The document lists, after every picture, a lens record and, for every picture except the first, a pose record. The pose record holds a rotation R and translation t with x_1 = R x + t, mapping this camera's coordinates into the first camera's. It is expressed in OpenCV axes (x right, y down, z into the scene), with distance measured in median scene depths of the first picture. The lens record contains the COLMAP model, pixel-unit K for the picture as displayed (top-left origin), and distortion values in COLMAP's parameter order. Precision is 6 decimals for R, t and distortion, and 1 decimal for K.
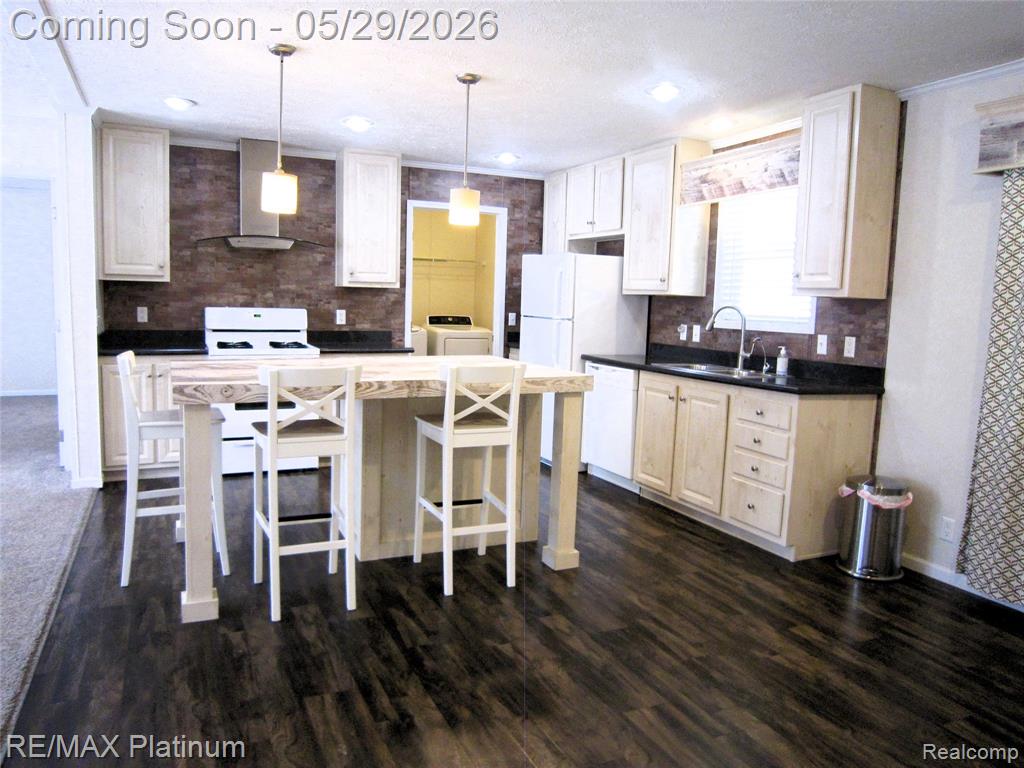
lens RADIAL K [[734.1, 0, 505.6], [0, 734.1, 382.4], [0, 0, 1]] dist [-0.066605, 0.005786]
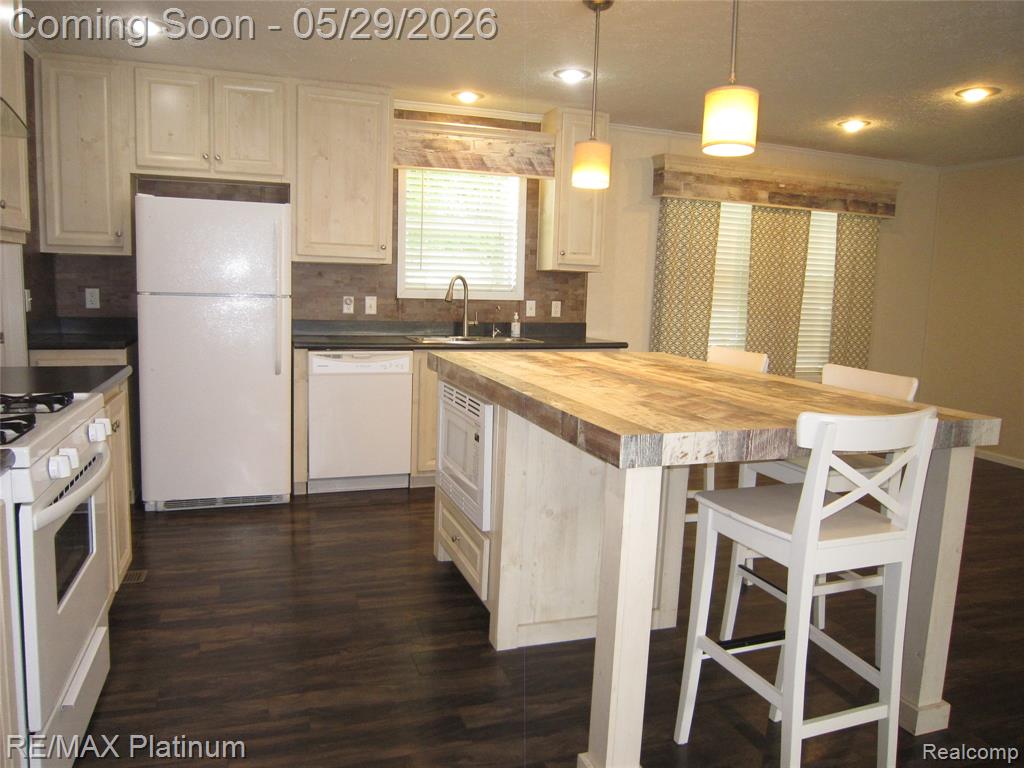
lens RADIAL K [[733.1, 0, 468.0], [0, 733.1, 387.3], [0, 0, 1]] dist [-0.122016, 0.076024]
pose [[0.103705, -0.169625, 0.980037, -0.797606], [0.081780, 0.983468, 0.161565, -0.128509], [-0.991240, 0.063392, 0.115862, 0.964458]]
